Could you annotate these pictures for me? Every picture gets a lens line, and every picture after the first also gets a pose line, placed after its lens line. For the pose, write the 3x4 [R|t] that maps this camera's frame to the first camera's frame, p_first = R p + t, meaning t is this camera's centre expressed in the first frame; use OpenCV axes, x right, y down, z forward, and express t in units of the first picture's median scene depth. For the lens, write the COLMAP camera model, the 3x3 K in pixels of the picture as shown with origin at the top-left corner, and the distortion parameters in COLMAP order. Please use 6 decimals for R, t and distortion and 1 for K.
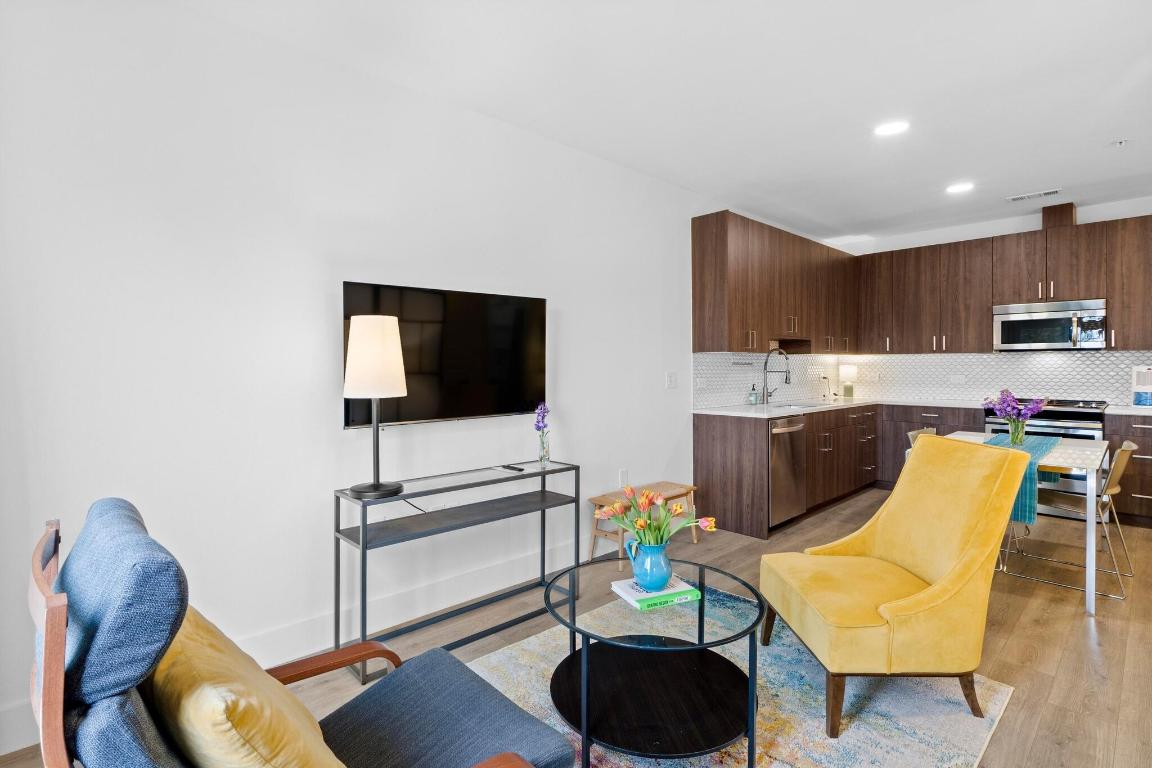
lens RADIAL K [[559.9, 0, 578.2], [0, 559.9, 371.5], [0, 0, 1]] dist [-0.000466, 0.000219]
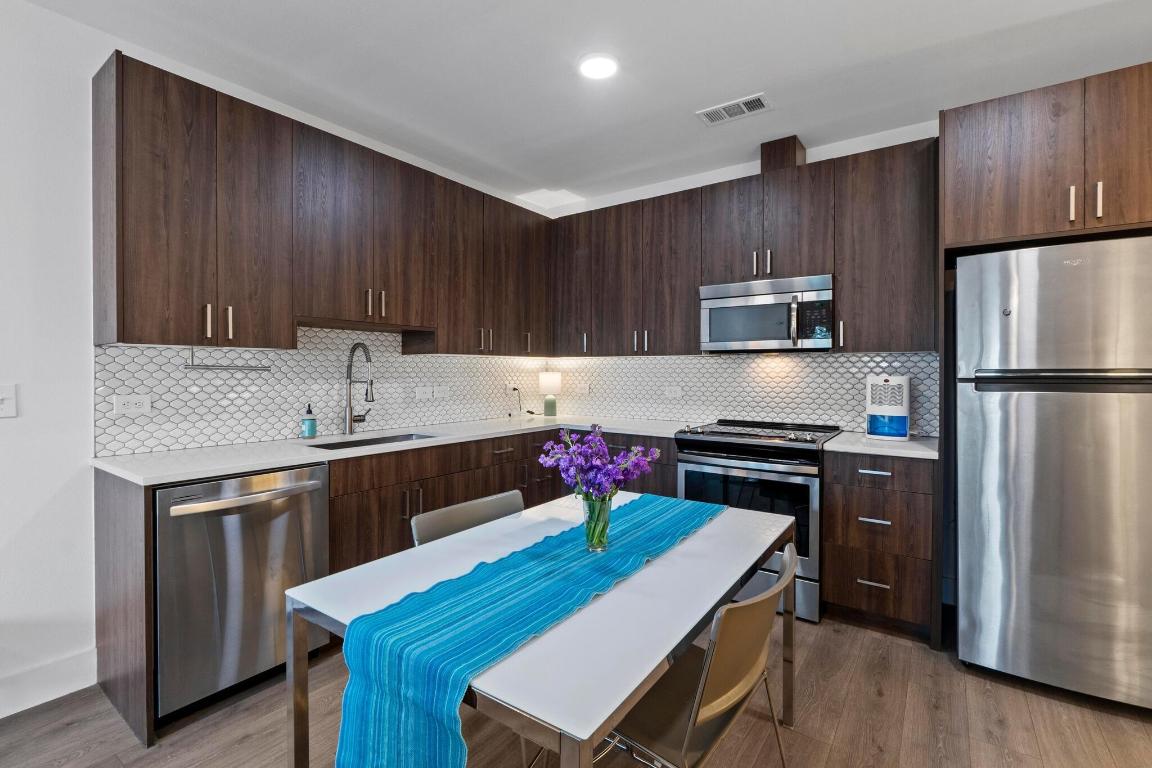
lens RADIAL K [[525.4, 0, 573.9], [0, 525.4, 374.2], [0, 0, 1]] dist [0.000144, -0.000243]
pose [[0.982999, 0.005627, 0.183524, 0.483820], [-0.004843, 0.999977, -0.004718, -0.006328], [-0.183547, 0.003749, 0.983004, 0.407191]]
